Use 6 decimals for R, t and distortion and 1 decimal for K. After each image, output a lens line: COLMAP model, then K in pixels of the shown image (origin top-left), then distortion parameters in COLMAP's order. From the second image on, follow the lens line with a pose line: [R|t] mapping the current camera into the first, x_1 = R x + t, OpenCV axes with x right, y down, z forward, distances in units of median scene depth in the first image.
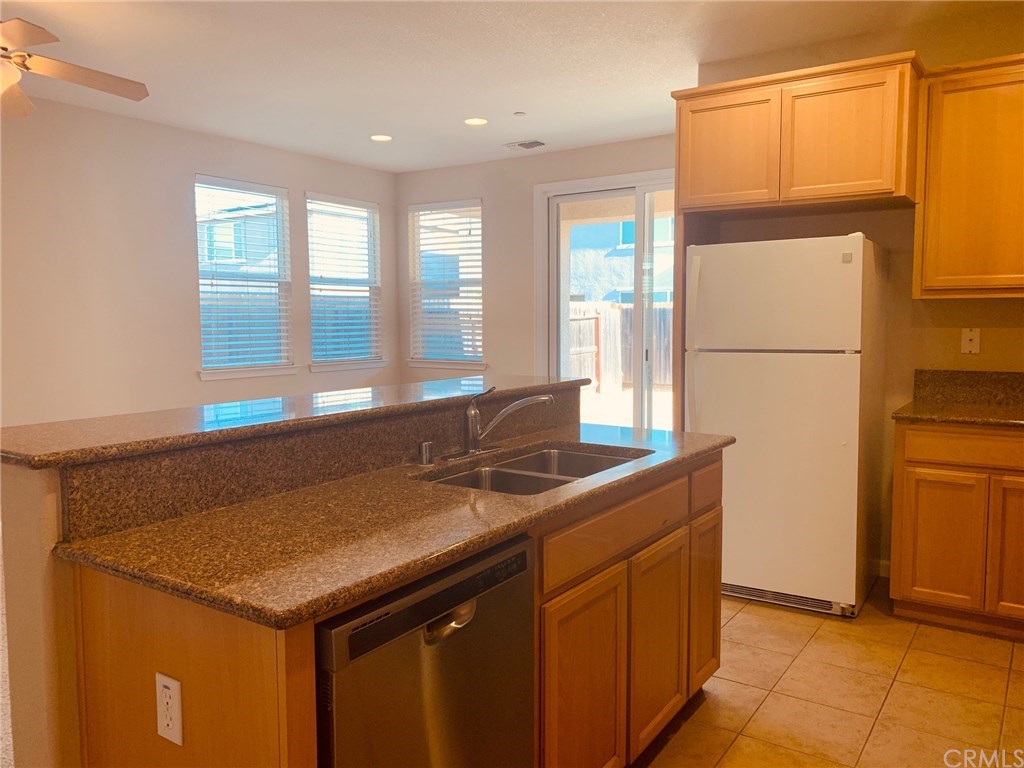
lens RADIAL K [[811.4, 0, 505.8], [0, 811.4, 384.5], [0, 0, 1]] dist [0.065622, -0.065988]
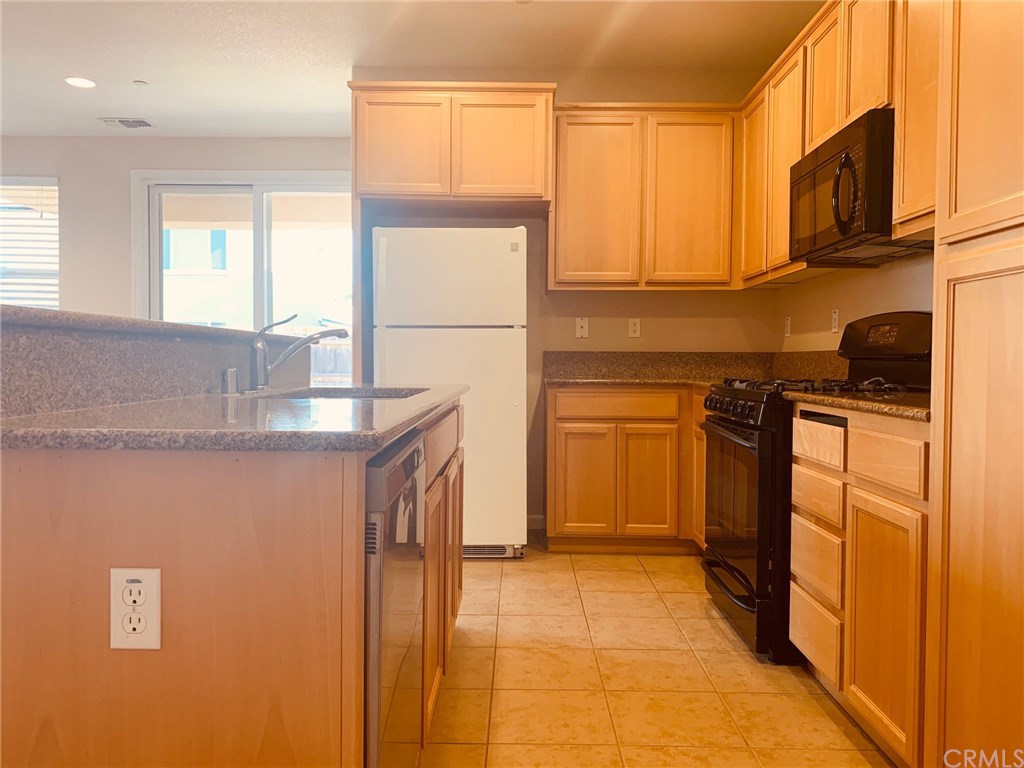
lens RADIAL K [[811.4, 0, 507.0], [0, 811.4, 385.6], [0, 0, 1]] dist [0.065622, -0.065988]
pose [[0.829159, -0.004161, 0.558998, -0.241339], [0.037280, 0.998158, -0.047868, 0.098739], [-0.557769, 0.060530, 0.827786, 0.050514]]
